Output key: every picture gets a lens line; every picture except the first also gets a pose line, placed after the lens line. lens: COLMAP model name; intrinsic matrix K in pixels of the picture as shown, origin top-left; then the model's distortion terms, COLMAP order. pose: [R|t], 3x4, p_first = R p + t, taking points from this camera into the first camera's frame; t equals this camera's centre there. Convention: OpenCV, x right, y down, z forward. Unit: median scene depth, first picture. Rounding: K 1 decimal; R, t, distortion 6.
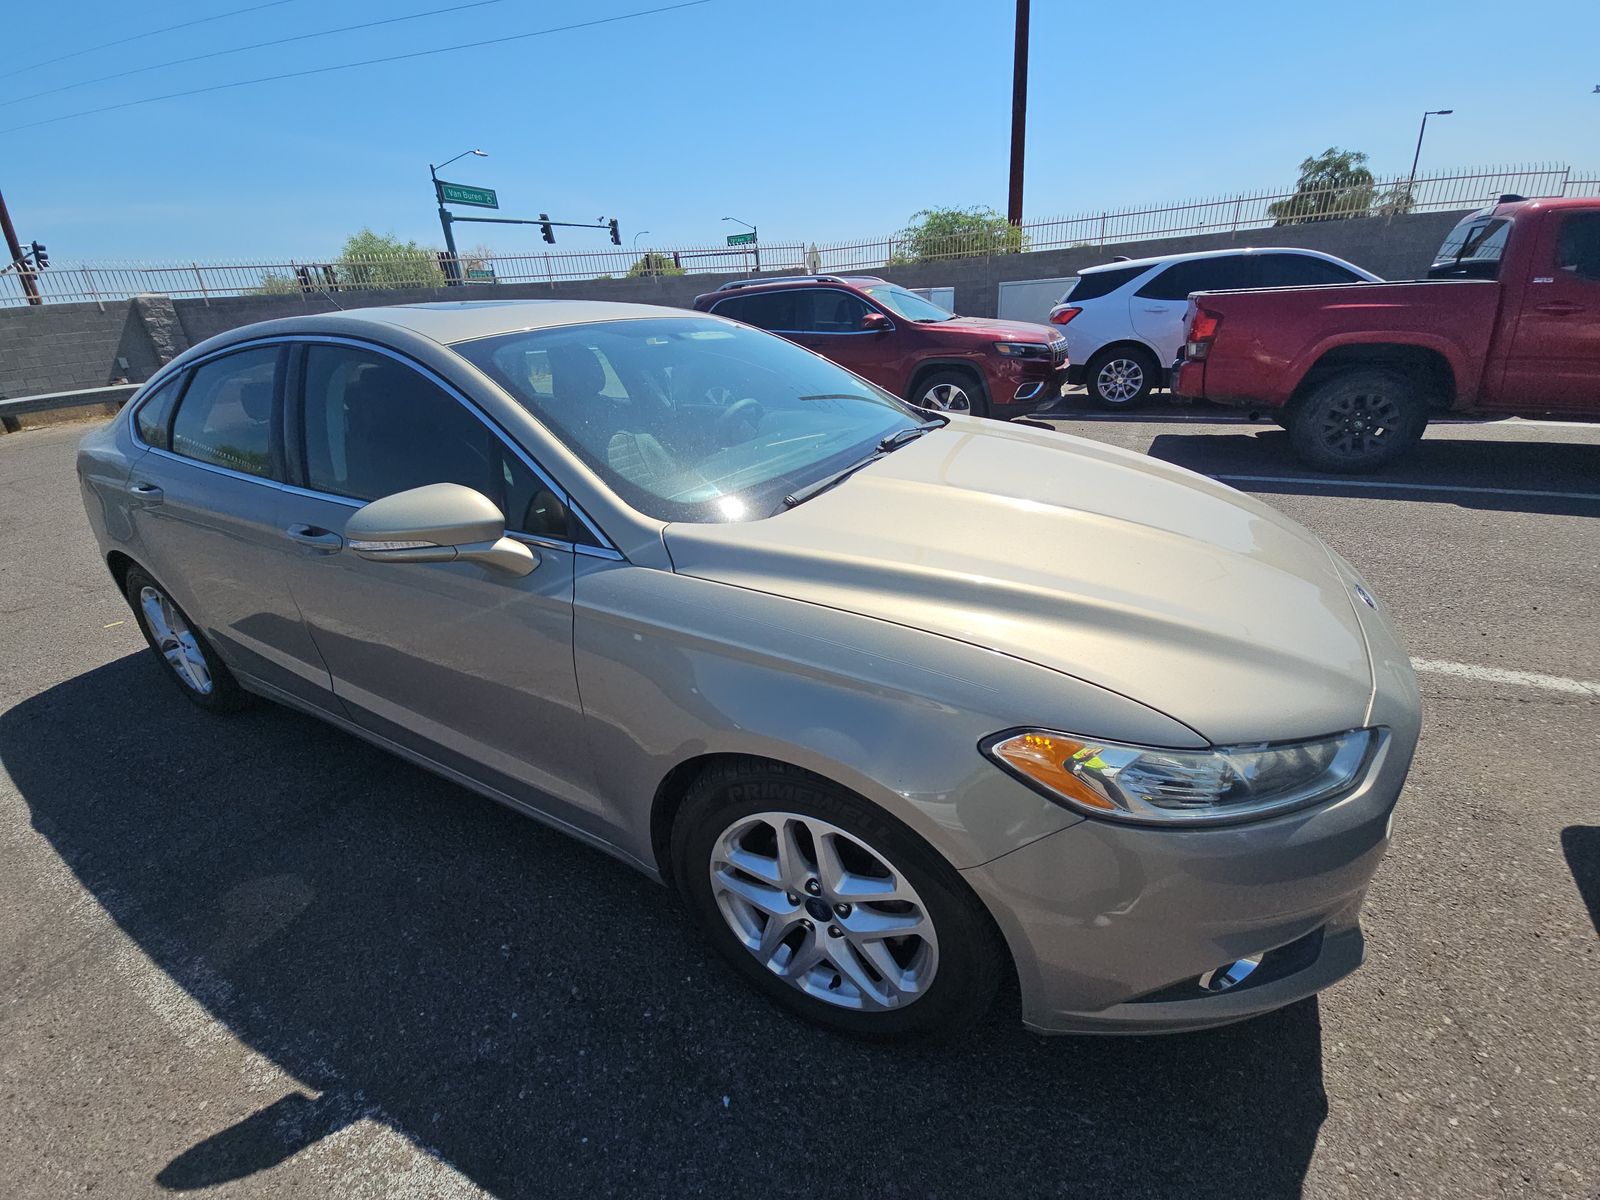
lens RADIAL K [[660.7, 0, 792.7], [0, 660.7, 590.0], [0, 0, 1]] dist [0.009381, -0.009452]
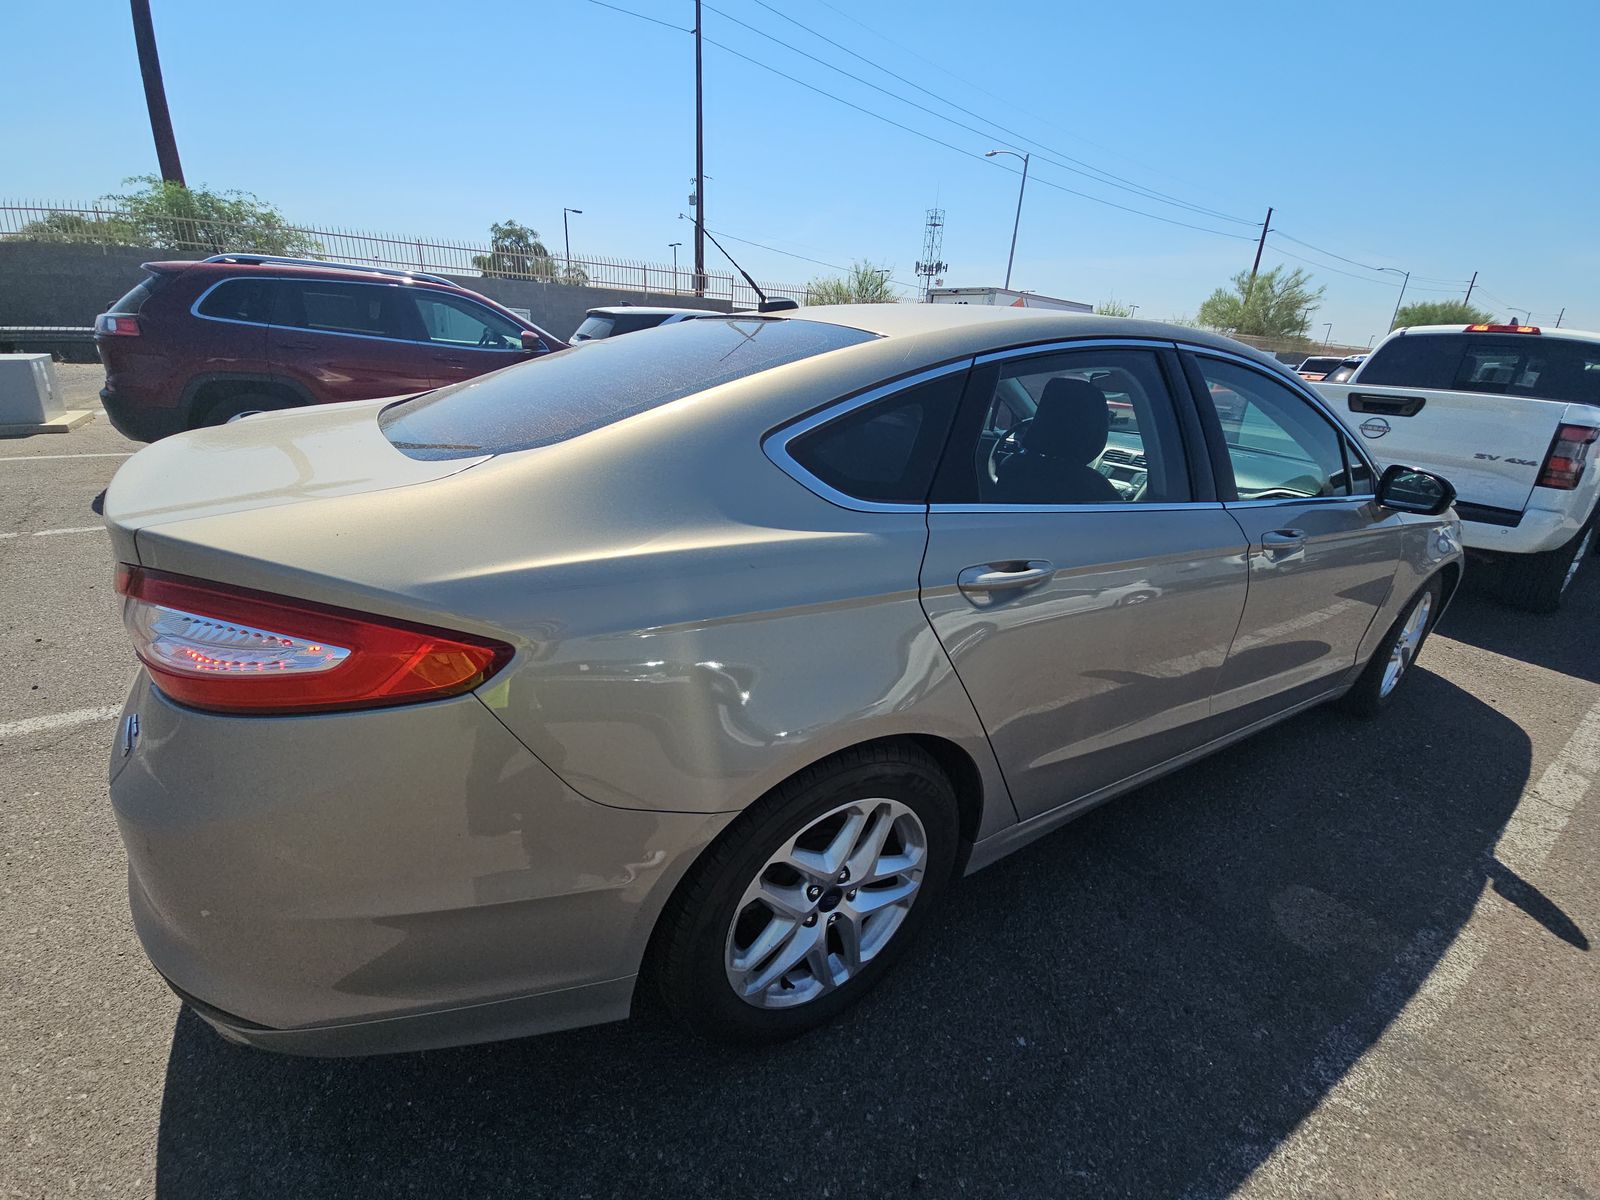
lens RADIAL K [[660.7, 0, 792.7], [0, 660.7, 590.0], [0, 0, 1]] dist [0.009381, -0.009452]
pose [[0.477345, -0.216321, 0.851673, -1.737964], [0.252429, 0.962129, 0.102895, -0.269765], [-0.841678, 0.165870, 0.513873, 0.975525]]
